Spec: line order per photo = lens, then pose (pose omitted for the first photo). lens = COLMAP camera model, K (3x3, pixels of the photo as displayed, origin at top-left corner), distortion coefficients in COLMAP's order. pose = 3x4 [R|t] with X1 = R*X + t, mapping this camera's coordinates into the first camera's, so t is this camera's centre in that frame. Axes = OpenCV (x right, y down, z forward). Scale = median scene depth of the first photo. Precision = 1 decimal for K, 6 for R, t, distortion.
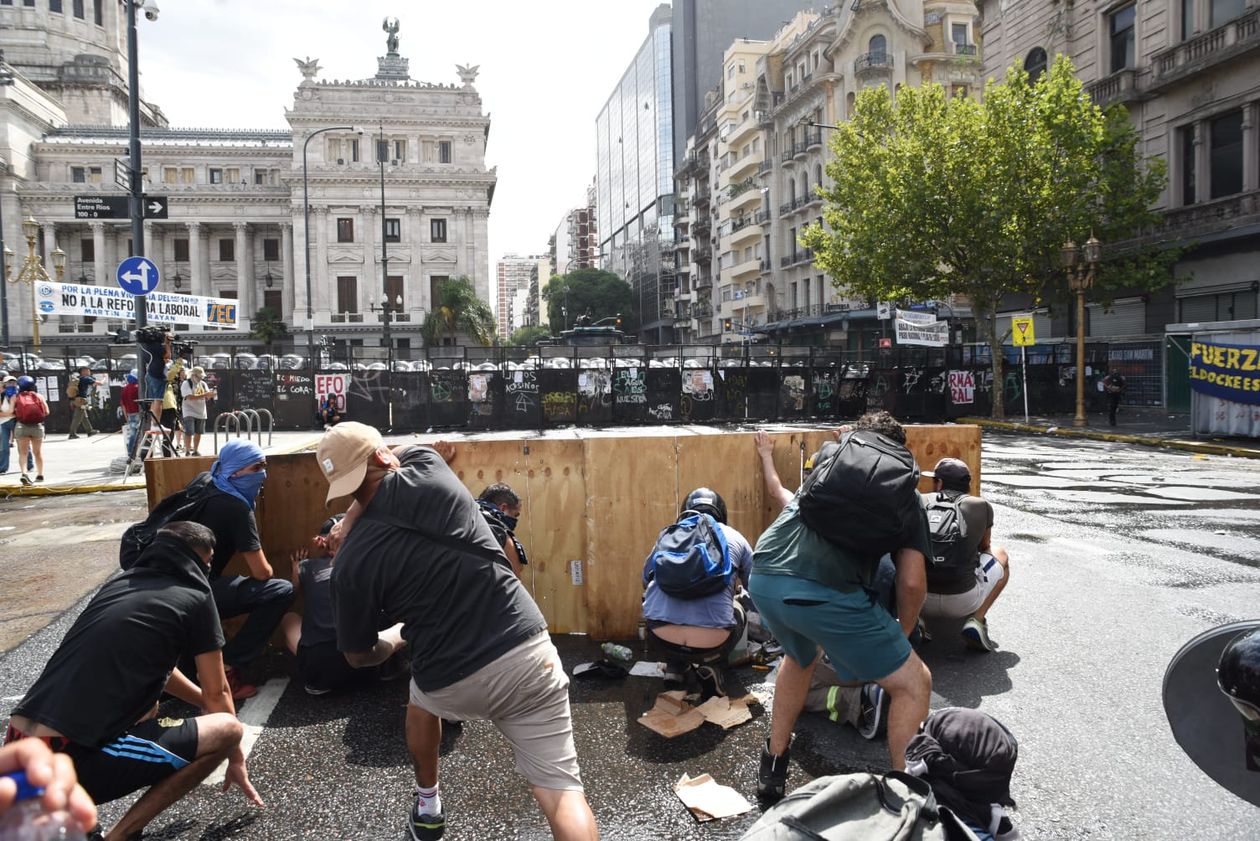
lens RADIAL K [[866.0, 0, 630.0], [0, 866.0, 420.5], [0, 0, 1]] dist [-0.093533, 0.061480]
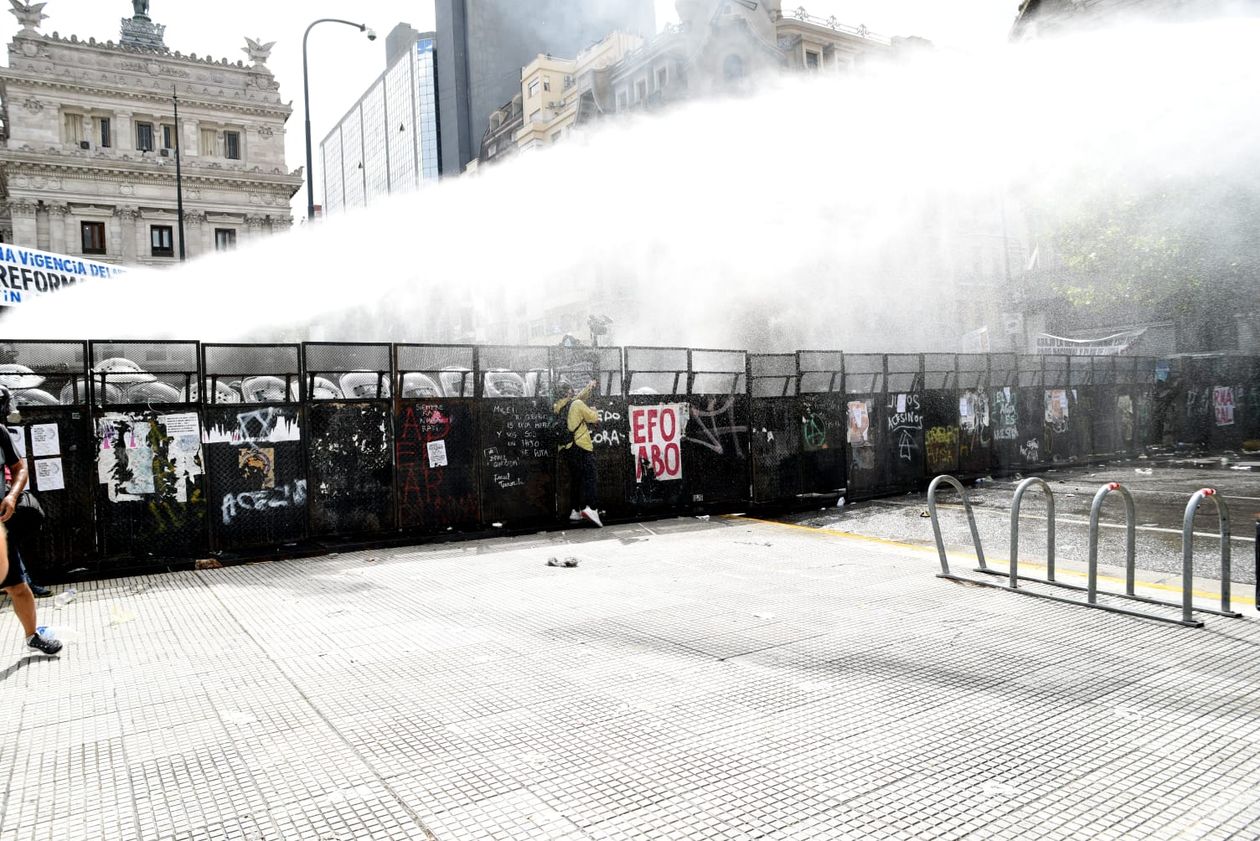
lens RADIAL K [[866.0, 0, 630.0], [0, 866.0, 420.5], [0, 0, 1]] dist [-0.093533, 0.061480]
pose [[0.930939, -0.033469, 0.363639, -0.171976], [0.053361, 0.997570, -0.044793, -0.006964], [-0.361256, 0.061103, 0.930462, 0.165202]]
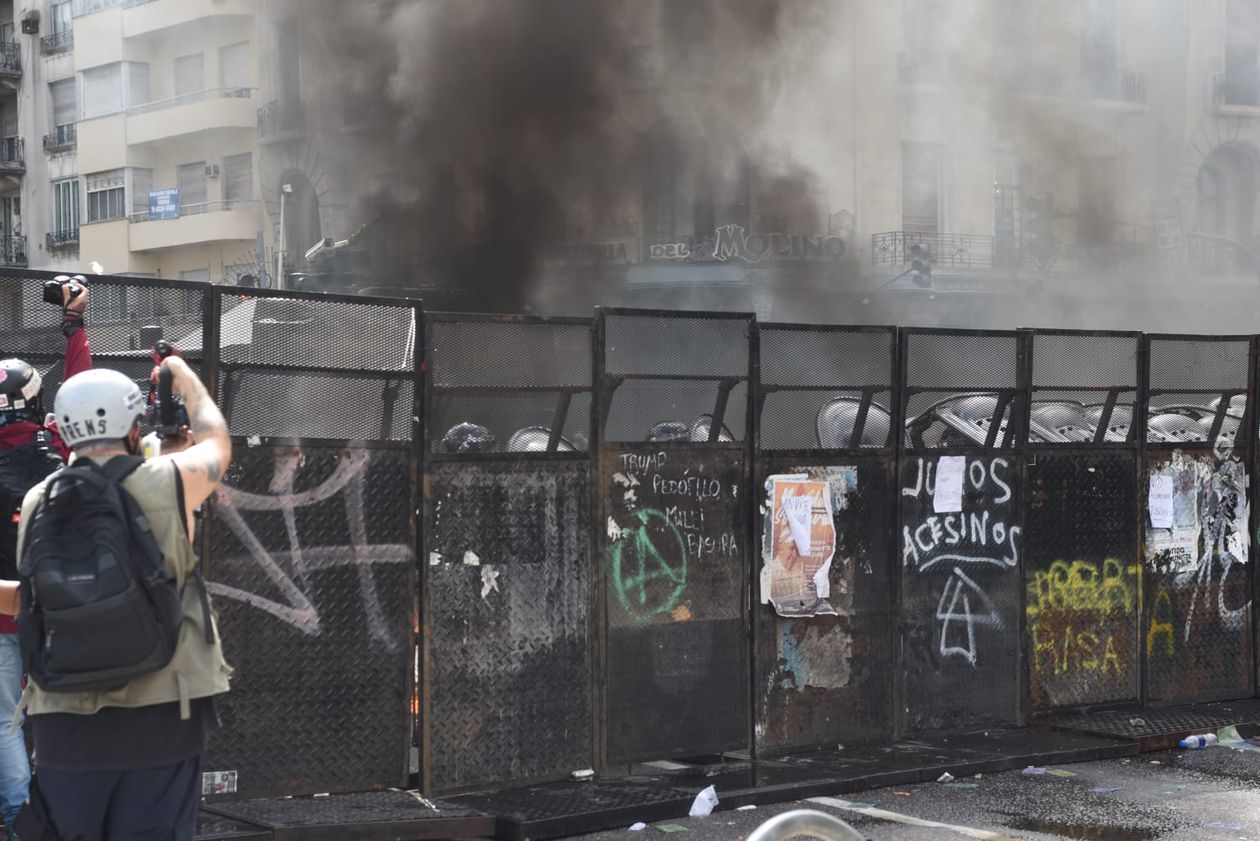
lens RADIAL K [[2337.9, 0, 630.0], [0, 2337.9, 420.5], [0, 0, 1]] dist [0.377002, 0.391109]
pose [[0.894559, 0.012647, 0.446771, -0.140541], [0.016759, 0.997948, -0.061805, -0.010771], [-0.446636, 0.062776, 0.892511, 0.181528]]
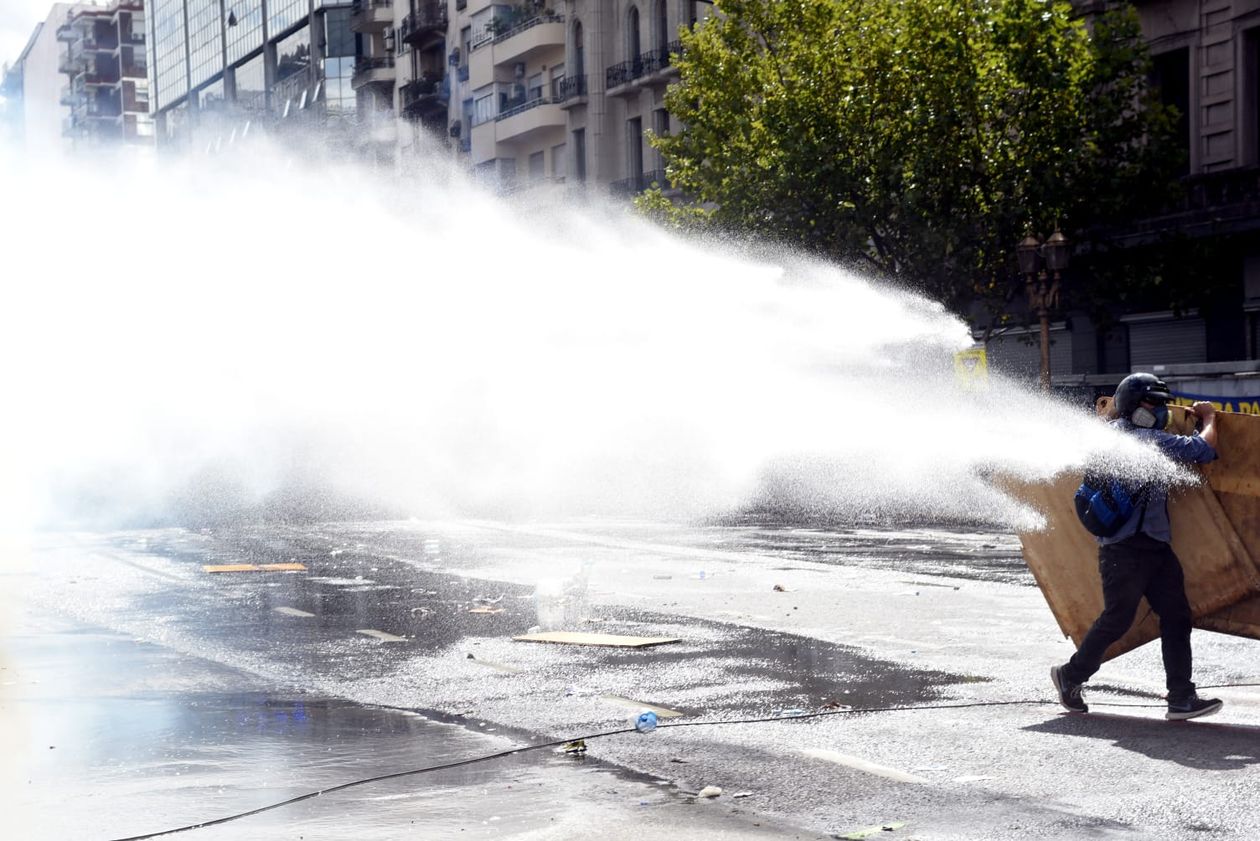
lens RADIAL K [[2337.9, 0, 630.0], [0, 2337.9, 420.5], [0, 0, 1]] dist [0.377002, 0.391109]
pose [[0.984263, 0.003727, 0.176670, -0.034713], [0.007429, 0.998021, -0.062442, 0.013887], [-0.176553, 0.062772, 0.982288, -0.229045]]
